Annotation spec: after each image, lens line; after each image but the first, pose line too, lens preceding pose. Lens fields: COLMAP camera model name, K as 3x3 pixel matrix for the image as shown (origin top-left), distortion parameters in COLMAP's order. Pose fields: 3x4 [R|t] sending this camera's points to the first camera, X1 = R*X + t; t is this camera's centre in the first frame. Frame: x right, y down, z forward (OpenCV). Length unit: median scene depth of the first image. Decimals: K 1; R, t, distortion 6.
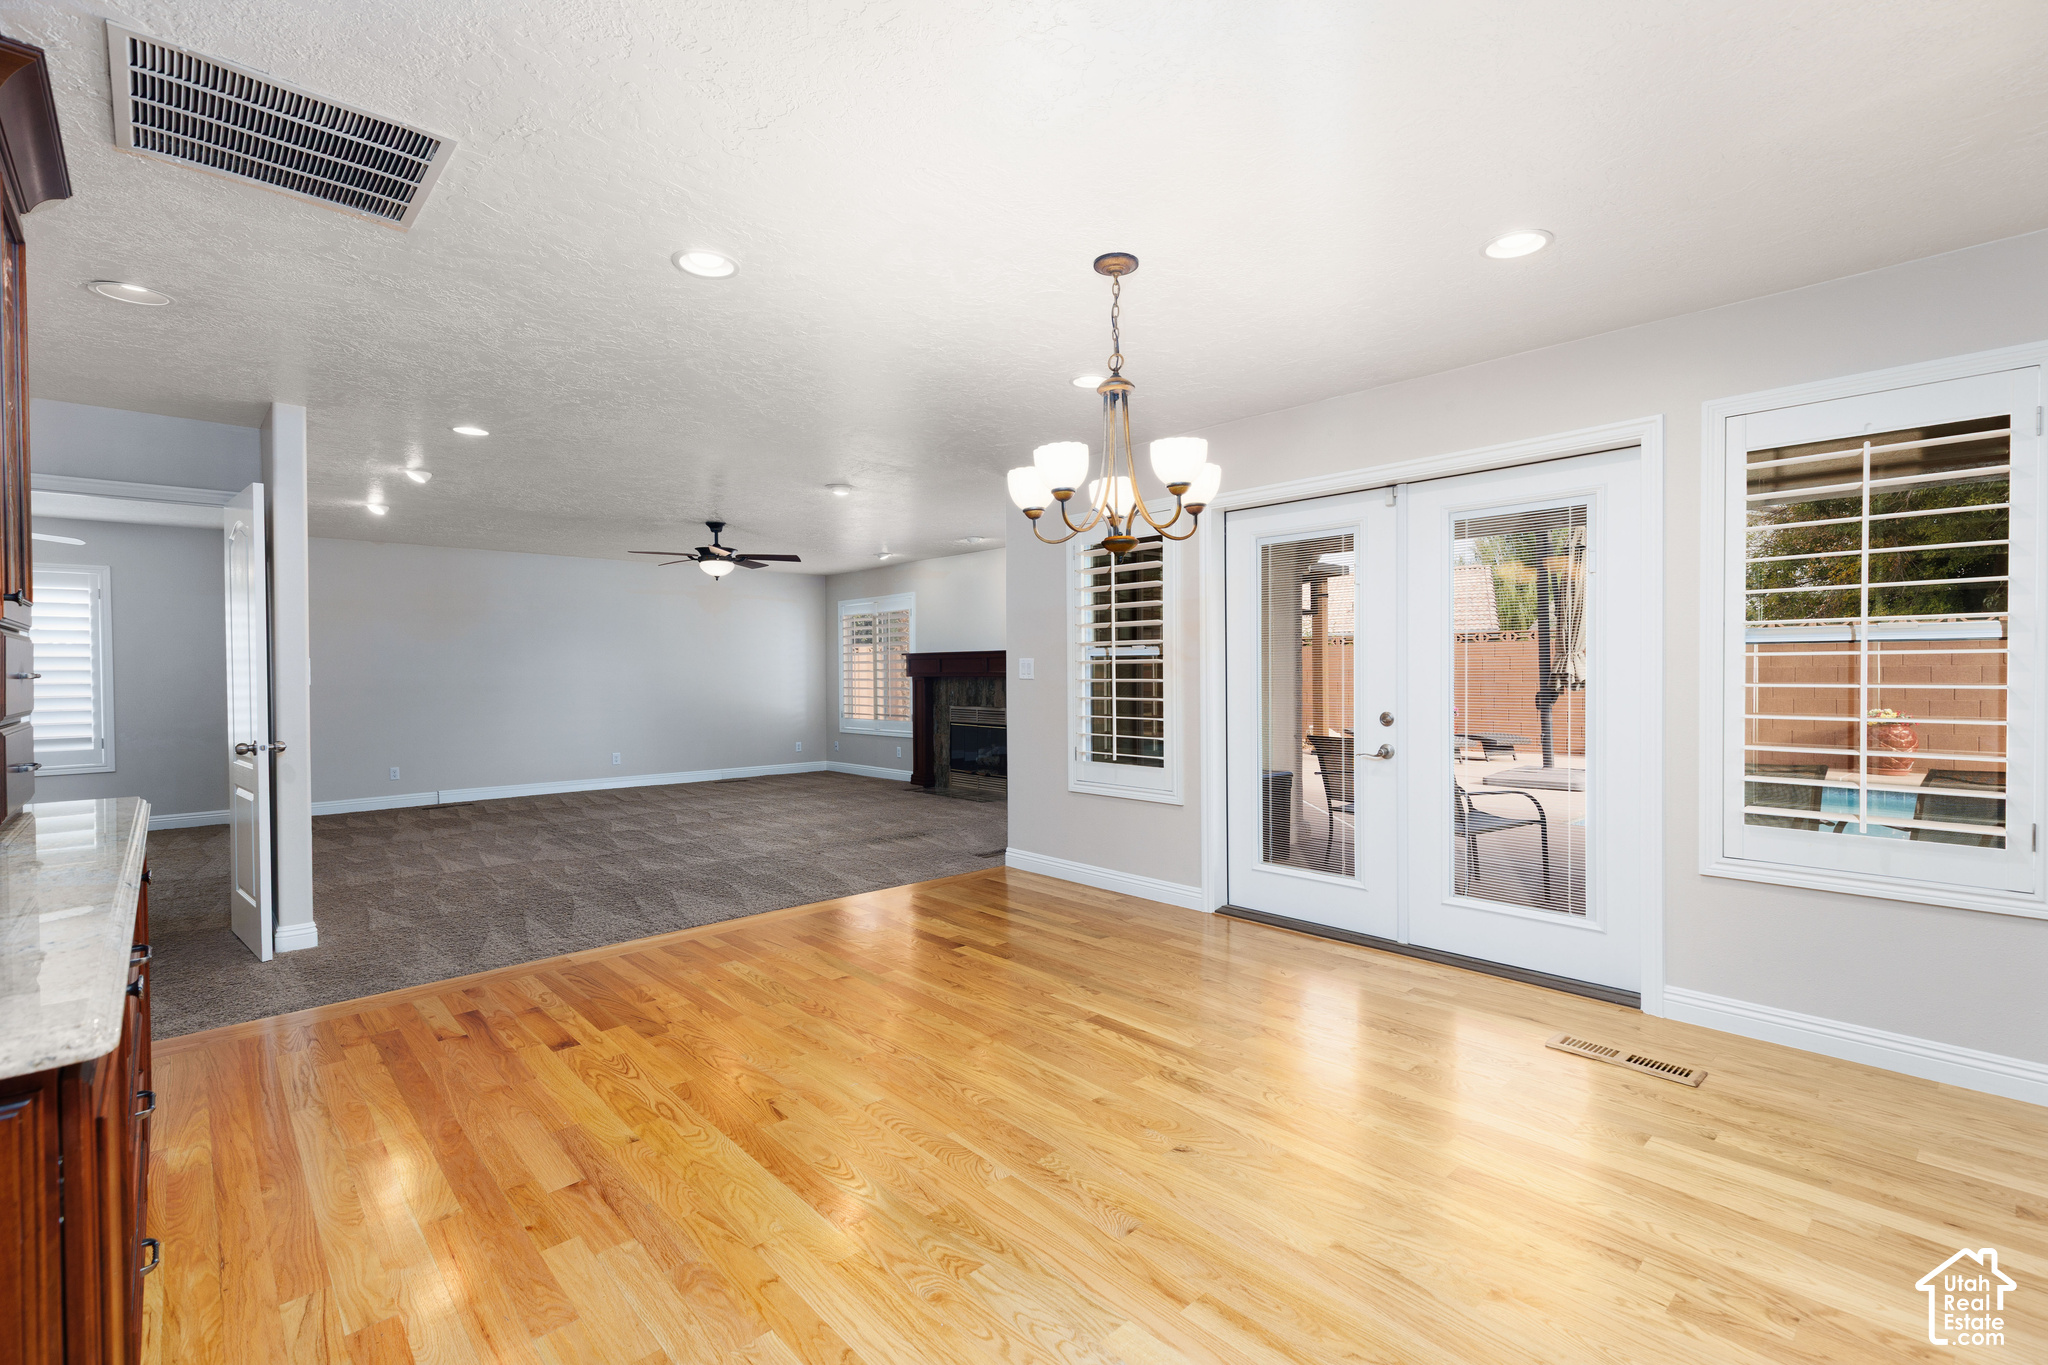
lens RADIAL K [[917.6, 0, 1021.7], [0, 917.6, 684.3], [0, 0, 1]] dist [0.010037, -0.001586]
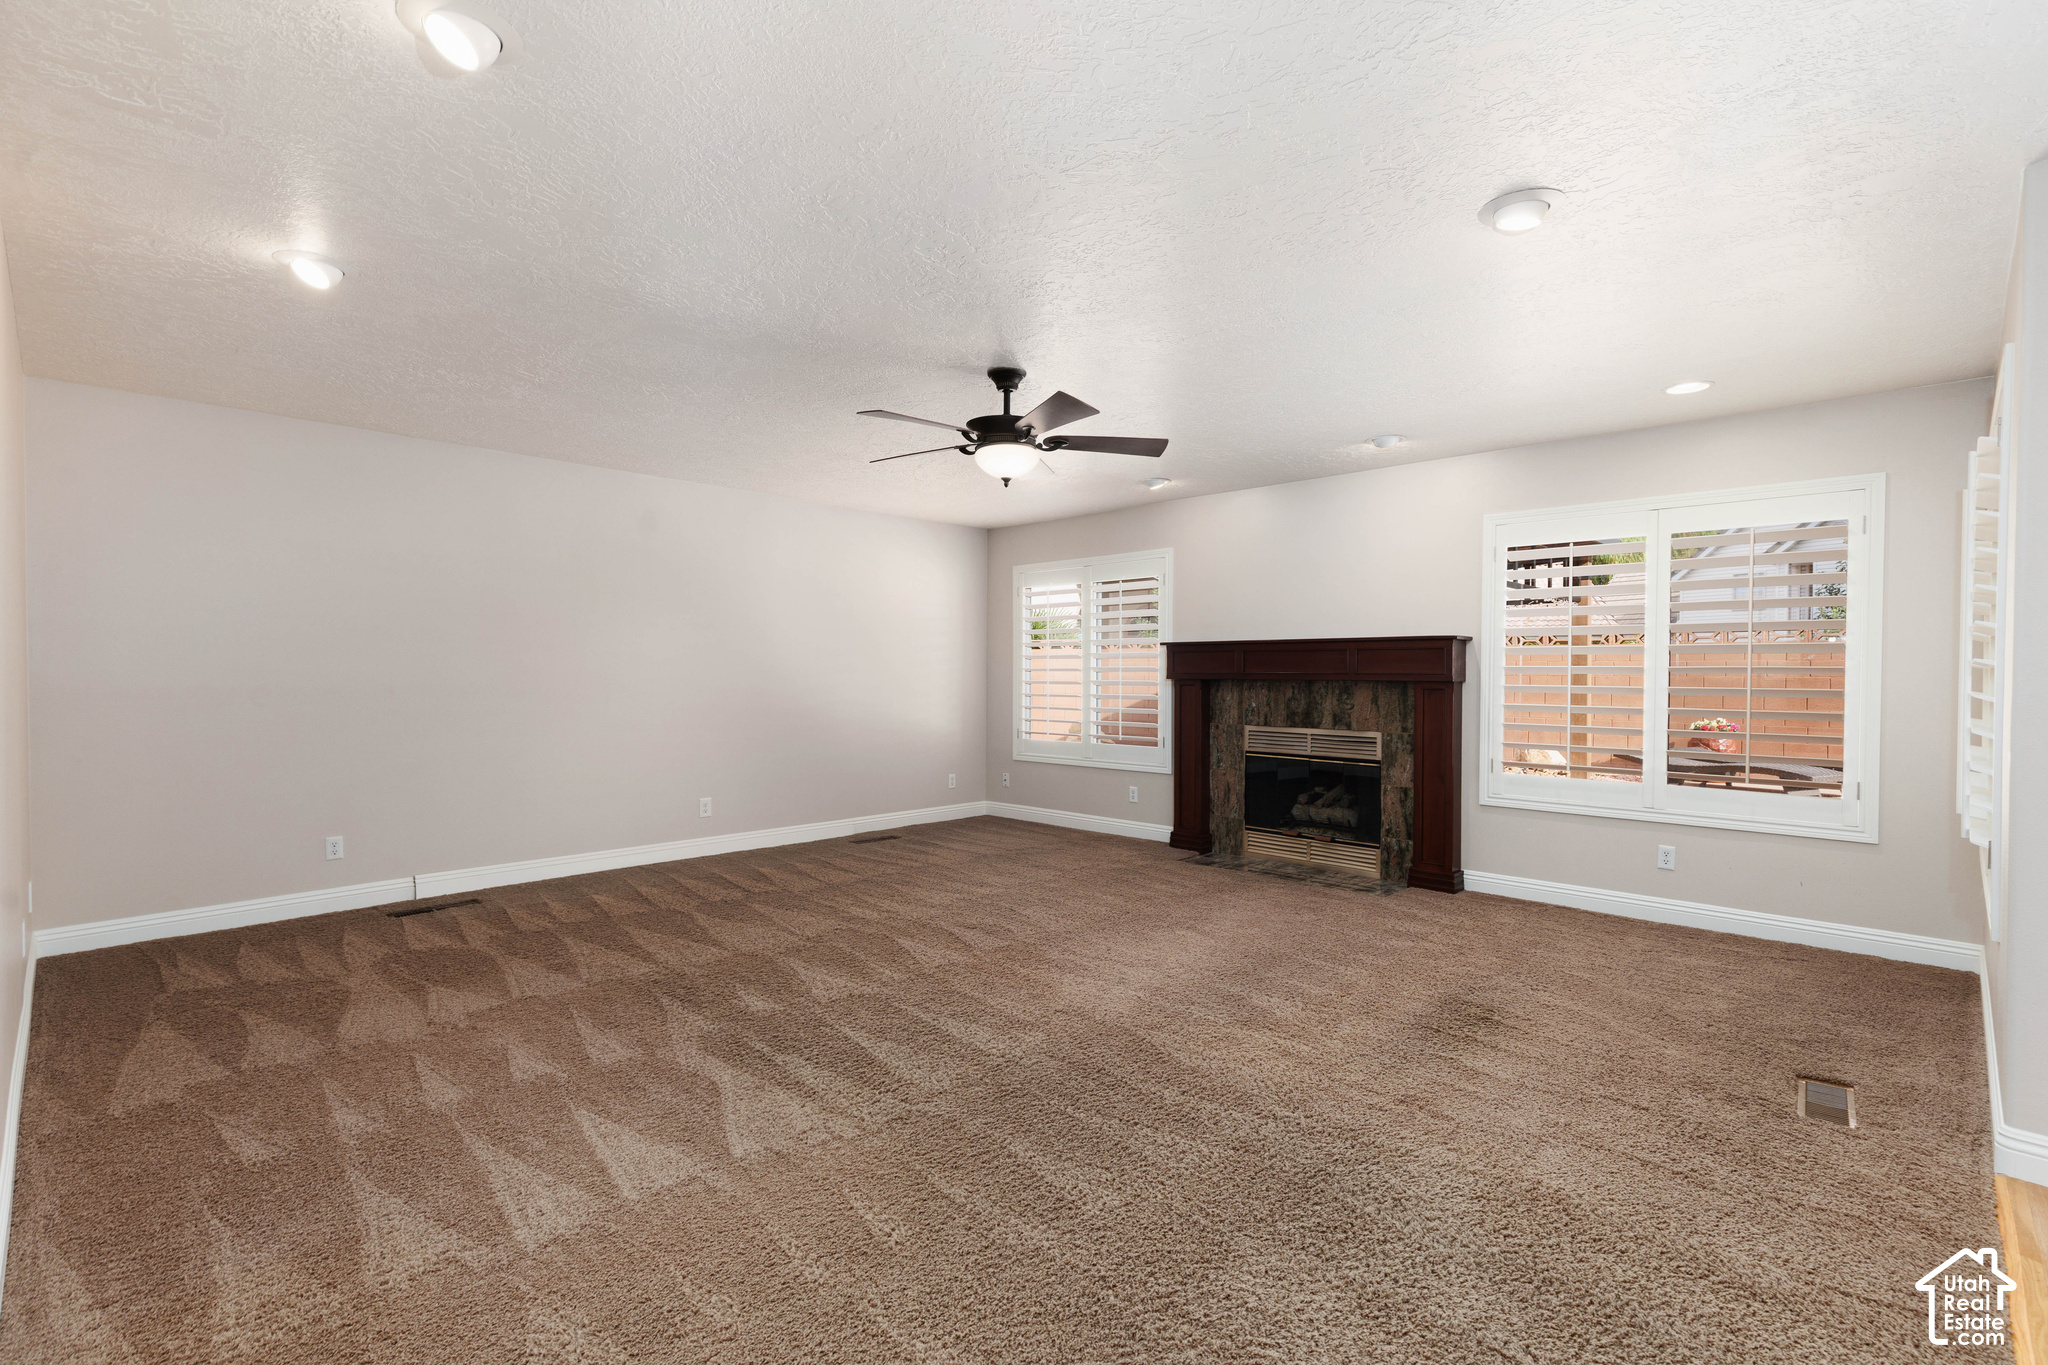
lens RADIAL K [[917.6, 0, 1023.5], [0, 917.6, 687.4], [0, 0, 1]] dist [0.010037, -0.001586]
pose [[0.998295, 0.007366, 0.057906, -0.267434], [-0.007413, 0.999972, 0.000598, -0.002103], [-0.057900, -0.001026, 0.998322, 0.377149]]
